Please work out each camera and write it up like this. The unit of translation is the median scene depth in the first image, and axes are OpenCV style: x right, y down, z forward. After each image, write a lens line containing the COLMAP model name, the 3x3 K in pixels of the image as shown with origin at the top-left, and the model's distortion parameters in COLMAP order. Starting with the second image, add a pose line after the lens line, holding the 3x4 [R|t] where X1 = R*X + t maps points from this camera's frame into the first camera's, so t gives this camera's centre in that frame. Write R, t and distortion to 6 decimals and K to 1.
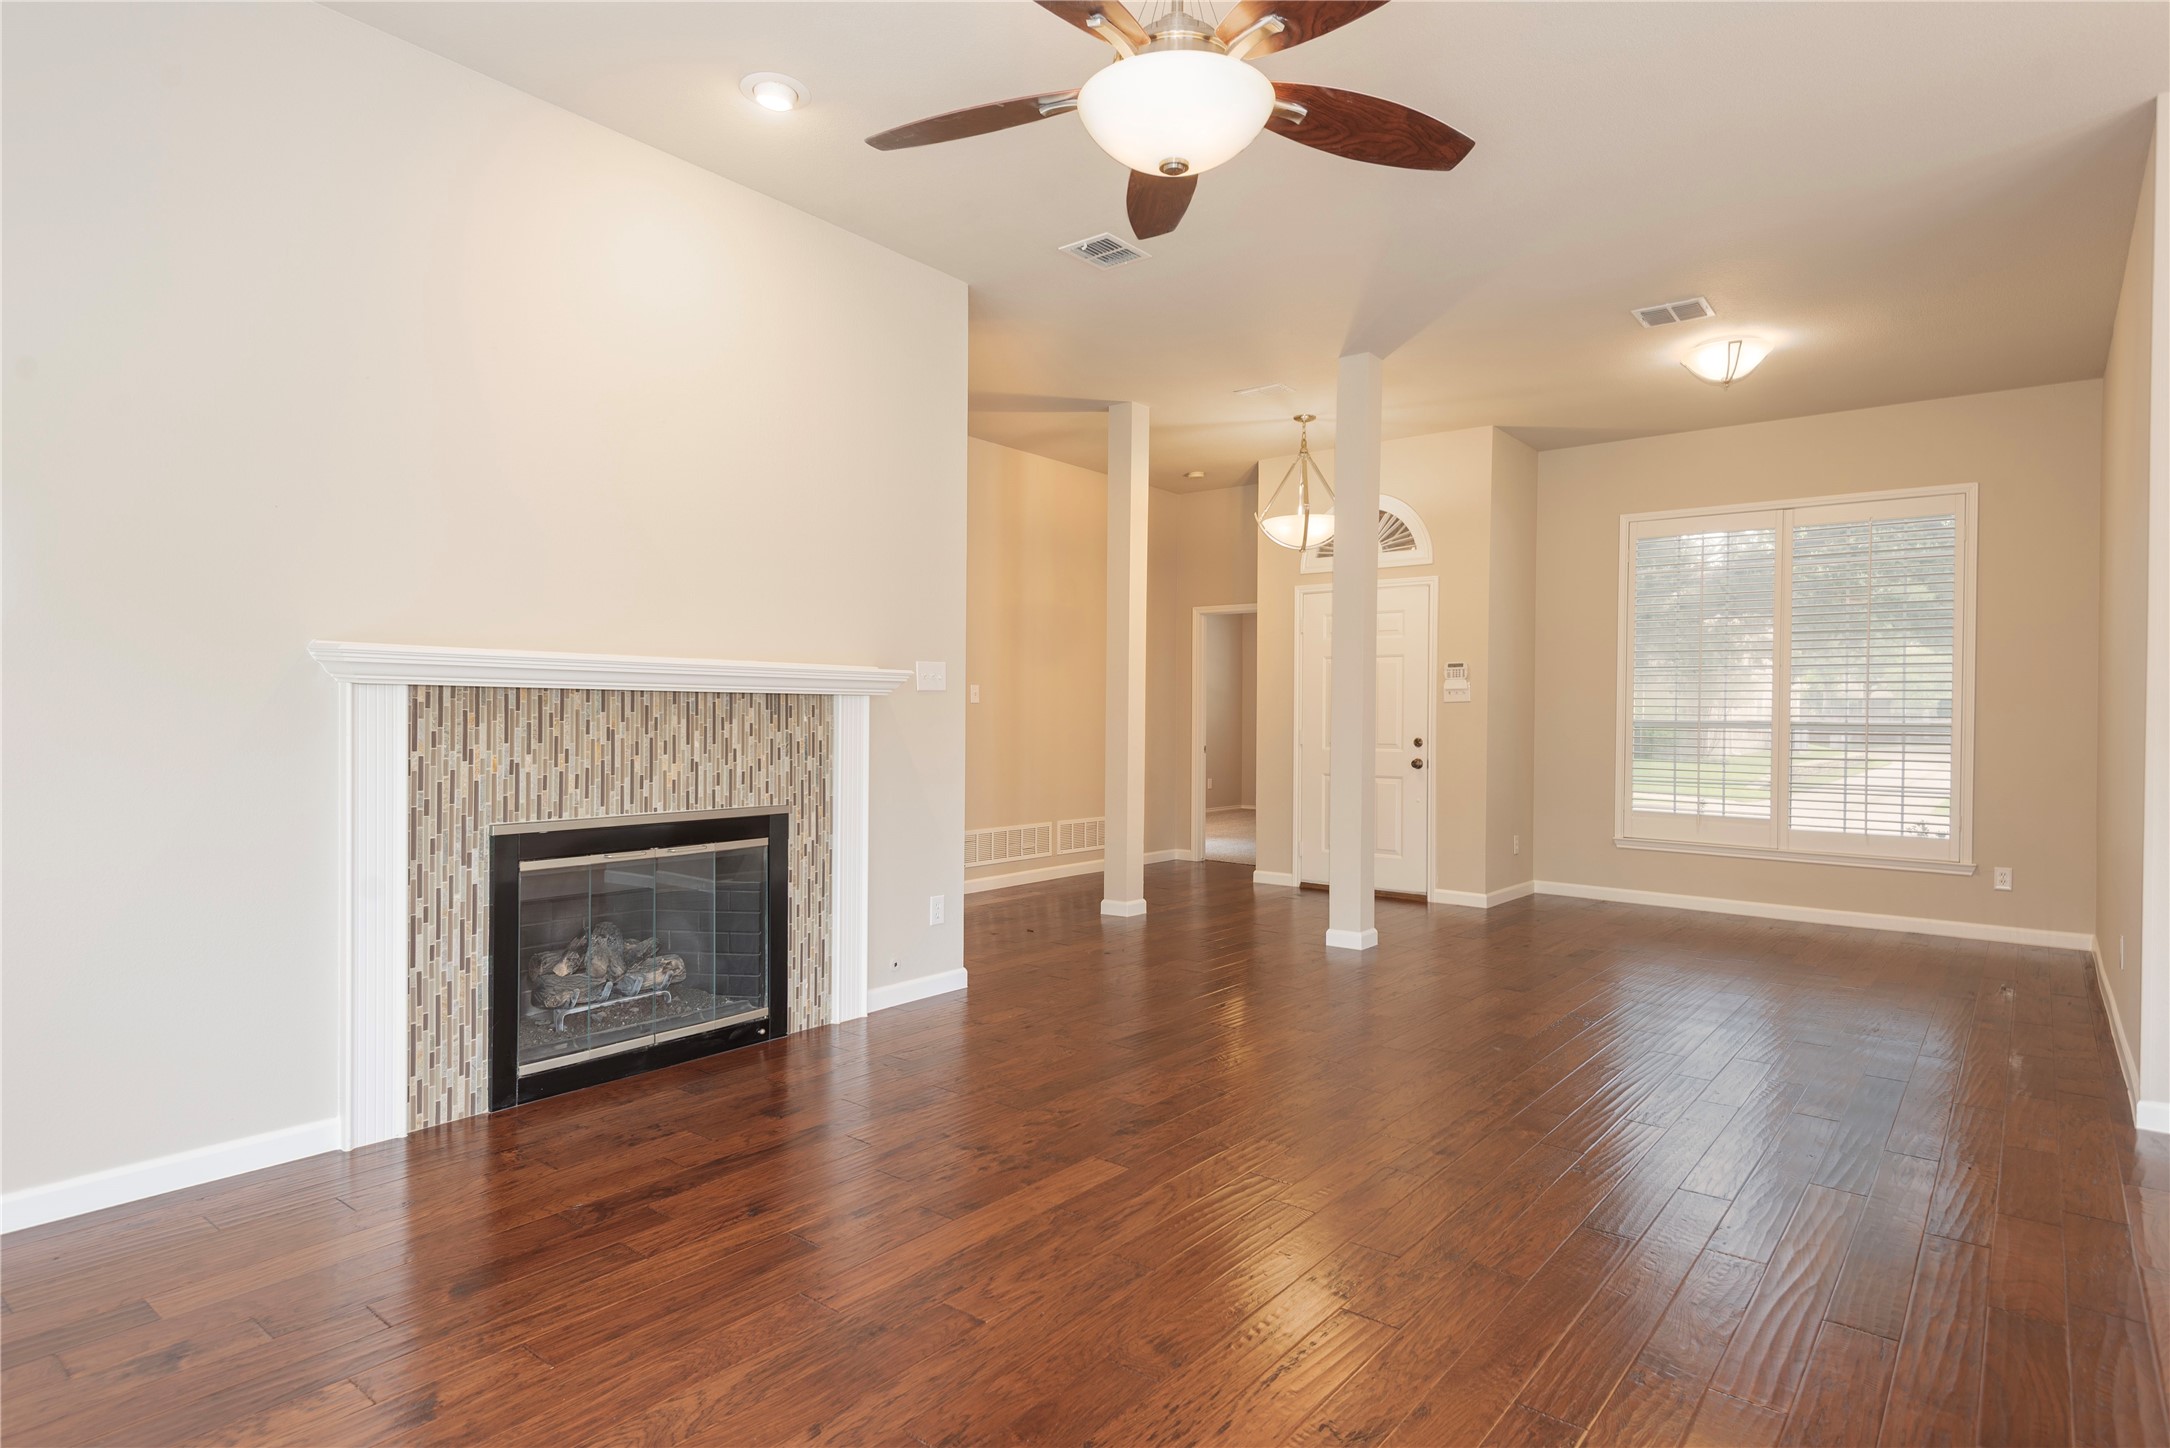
lens RADIAL K [[1144.2, 0, 1085.0], [0, 1144.2, 724.0], [0, 0, 1]] dist [0.002526, 0.000564]
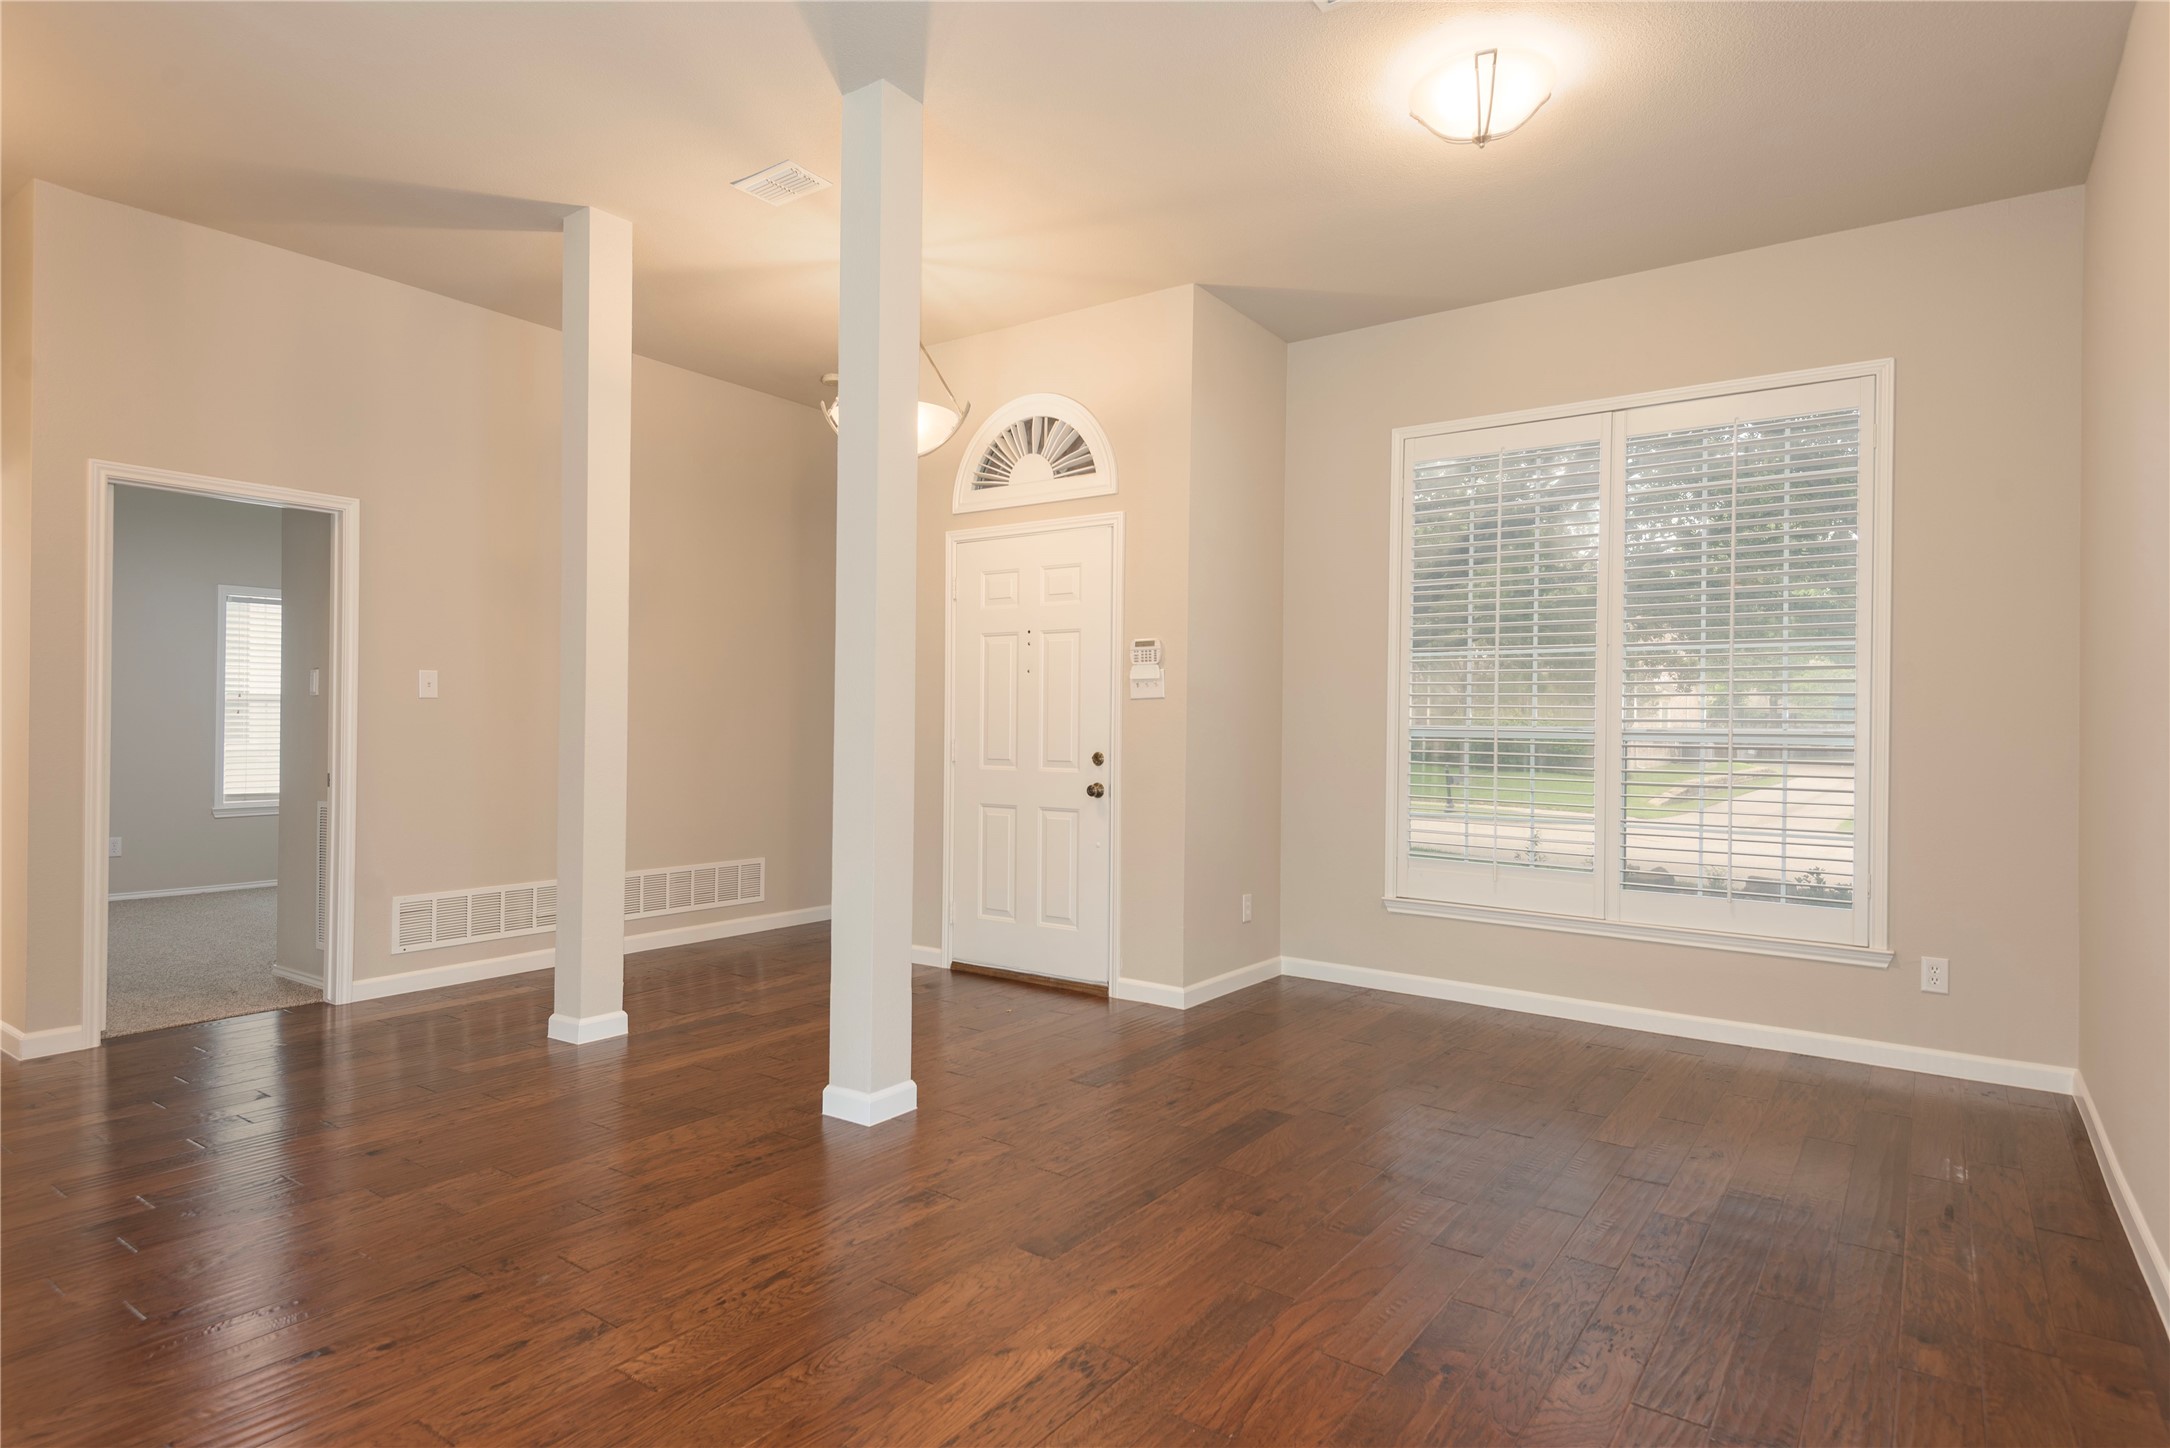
lens RADIAL K [[1181.1, 0, 1085.0], [0, 1181.1, 724.0], [0, 0, 1]] dist [0.027781, -0.000052]
pose [[0.997387, 0.002029, 0.072218, 0.239372], [-0.001331, 0.999952, -0.009706, 0.002414], [-0.072234, 0.009584, 0.997342, 0.313187]]
